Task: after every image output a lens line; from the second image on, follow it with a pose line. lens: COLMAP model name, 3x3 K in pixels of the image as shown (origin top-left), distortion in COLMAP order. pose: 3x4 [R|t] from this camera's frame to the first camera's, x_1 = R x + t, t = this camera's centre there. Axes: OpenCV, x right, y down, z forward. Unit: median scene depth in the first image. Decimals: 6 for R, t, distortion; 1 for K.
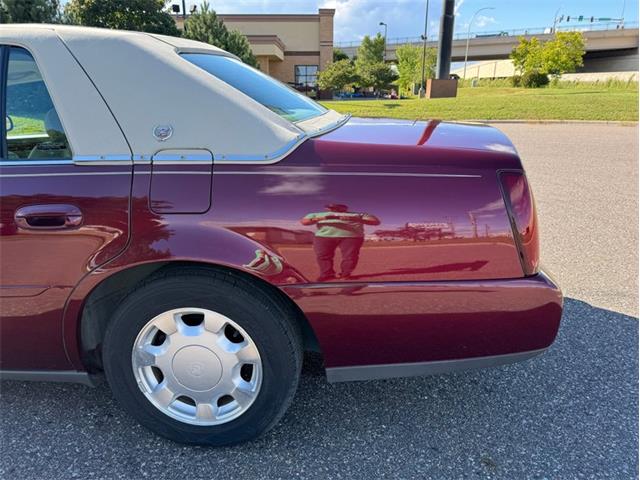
lens RADIAL K [[459.5, 0, 341.8], [0, 459.5, 232.6], [0, 0, 1]] dist [0.007241, -0.027329]
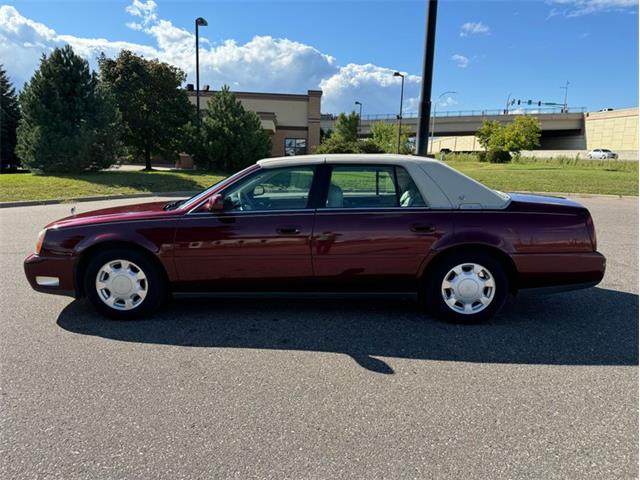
lens RADIAL K [[459.5, 0, 334.6], [0, 459.5, 236.2], [0, 0, 1]] dist [0.007241, -0.027329]
pose [[0.997436, 0.012550, 0.070458, -0.065457], [-0.003135, 0.991221, -0.132175, 0.018302], [-0.071498, 0.131616, 0.988719, -0.078637]]
